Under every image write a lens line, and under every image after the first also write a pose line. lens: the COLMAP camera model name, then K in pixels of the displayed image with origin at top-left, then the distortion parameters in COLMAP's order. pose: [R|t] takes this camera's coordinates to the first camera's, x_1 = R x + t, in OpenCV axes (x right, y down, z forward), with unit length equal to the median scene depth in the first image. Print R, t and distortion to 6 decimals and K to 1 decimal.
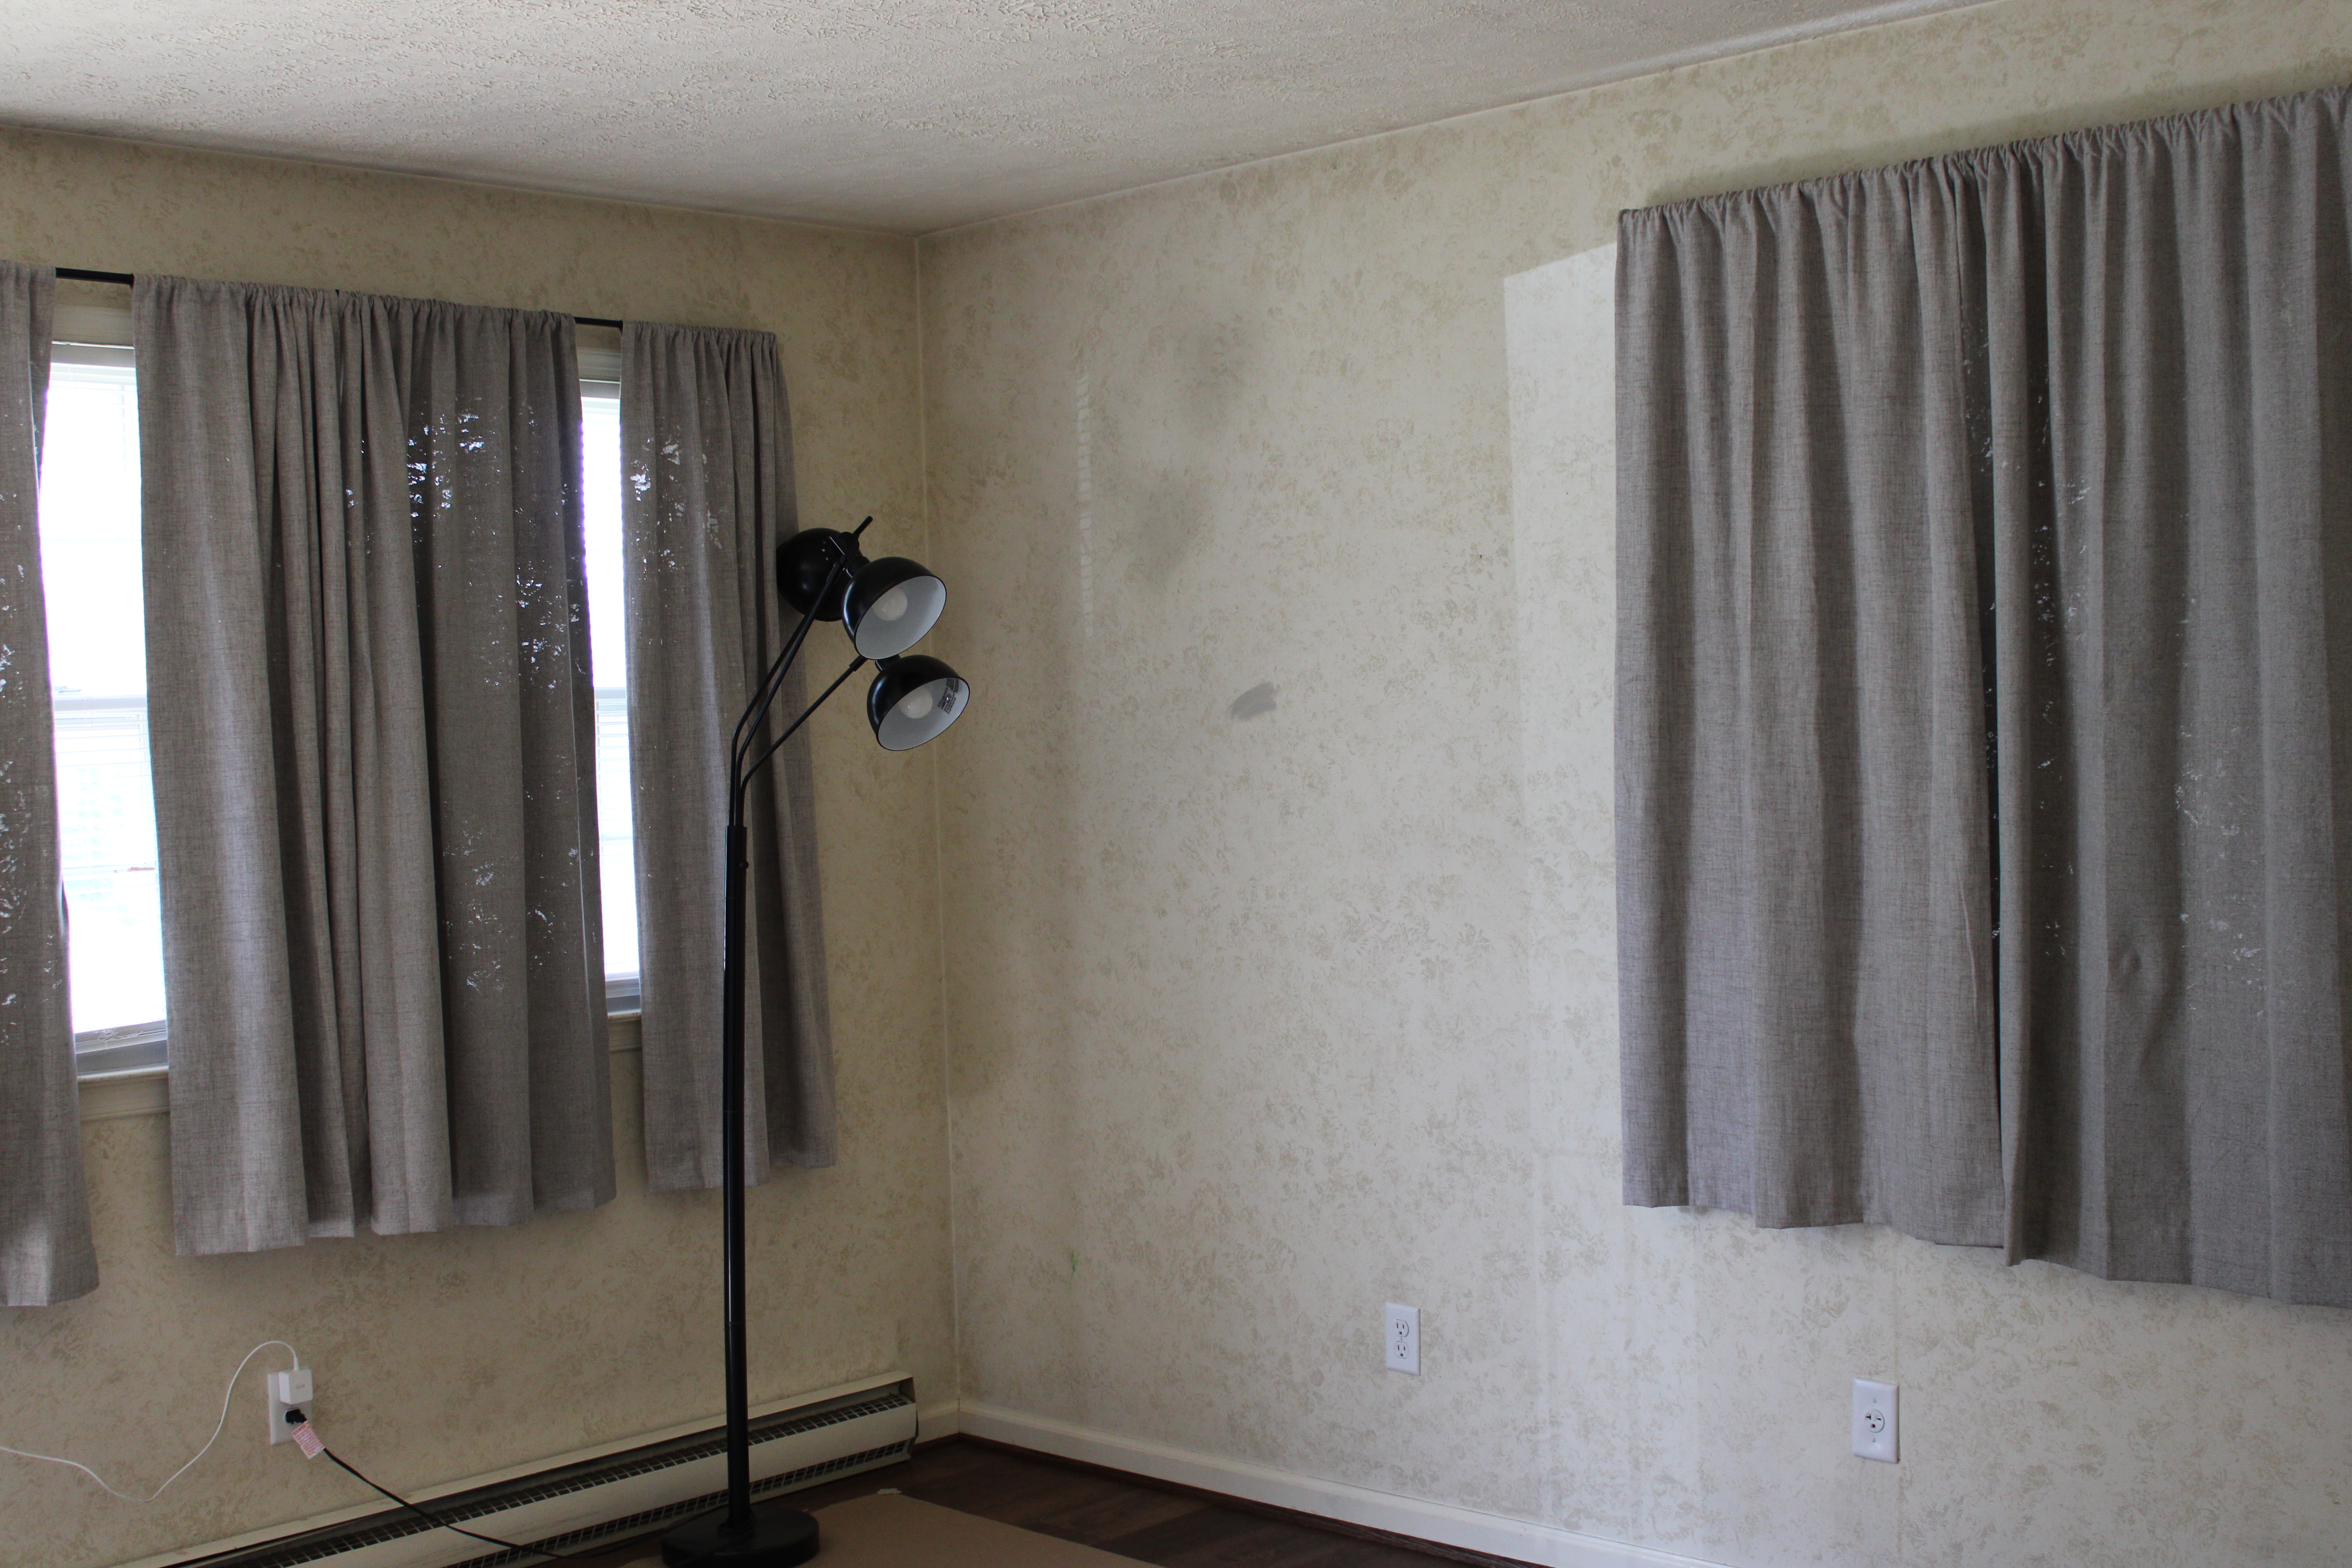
lens RADIAL K [[2828.6, 0, 1176.1], [0, 2828.6, 783.8], [0, 0, 1]] dist [0.001116, 0.000000]
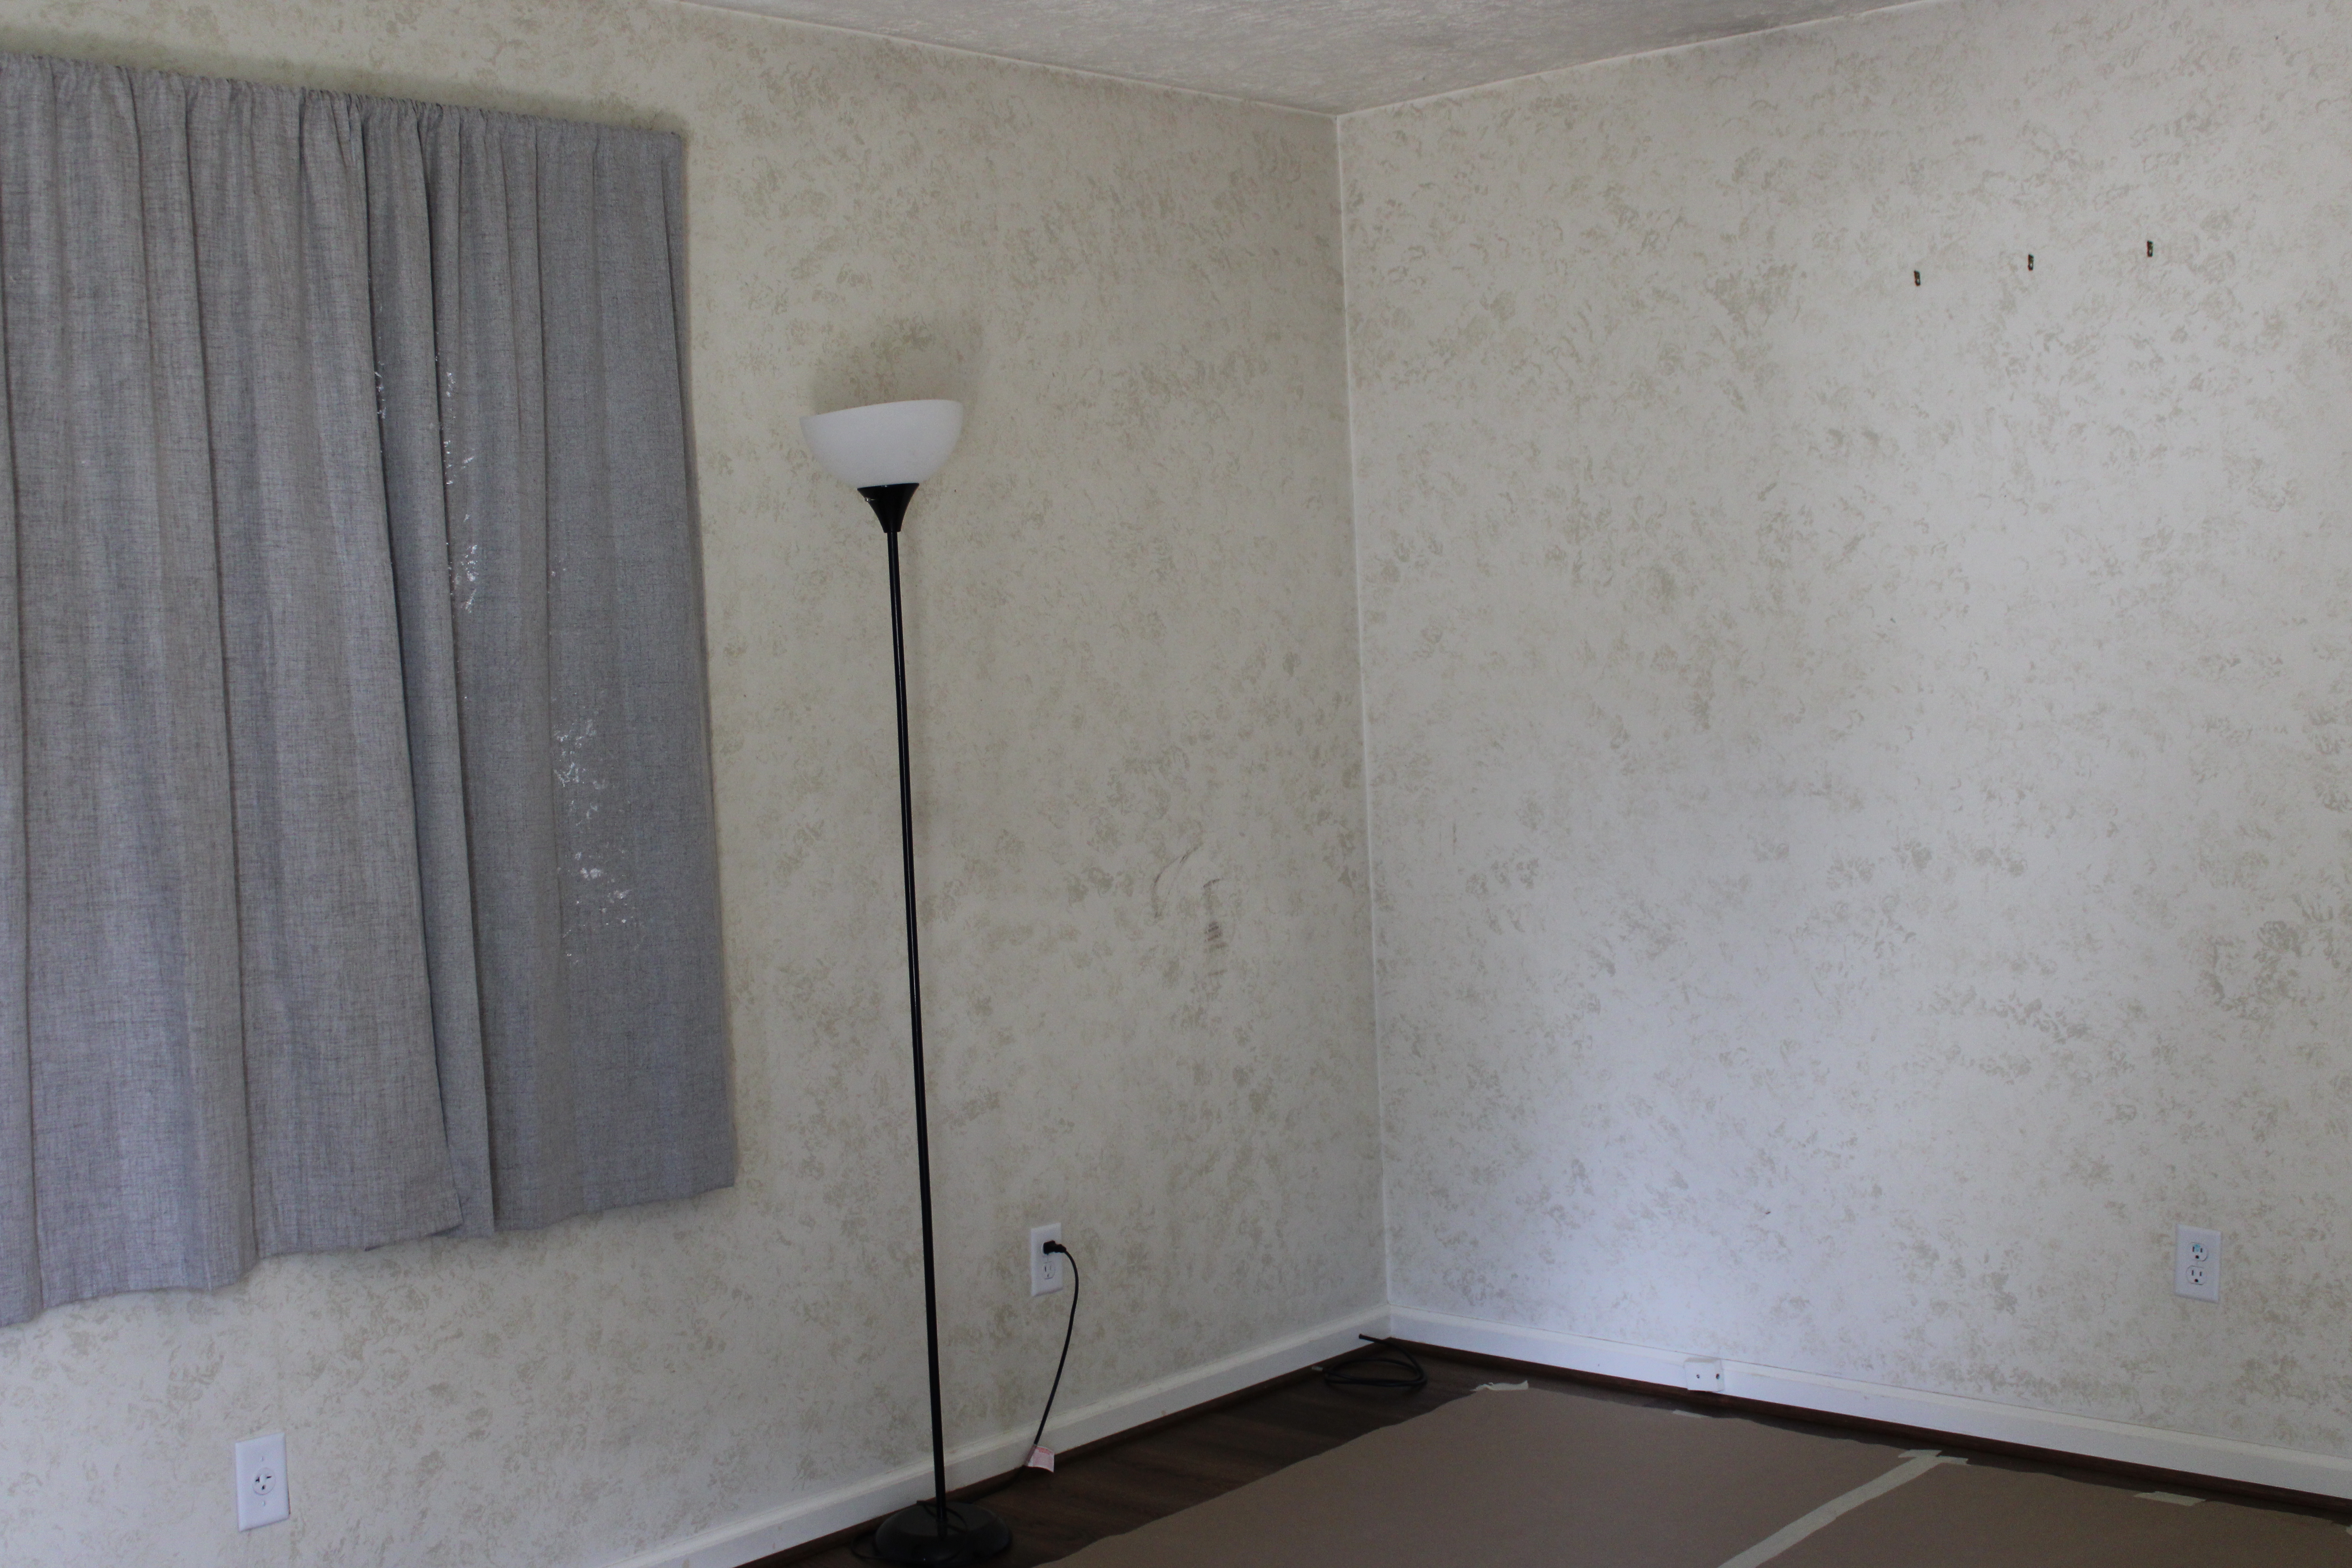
lens RADIAL K [[2828.6, 0, 1176.4], [0, 2828.6, 787.9], [0, 0, 1]] dist [0.001116, 0.000000]
pose [[-0.021898, -0.019947, 0.999561, -0.672748], [0.073626, 0.997054, 0.021510, 0.009731], [-0.997045, 0.074065, -0.020365, 0.744766]]
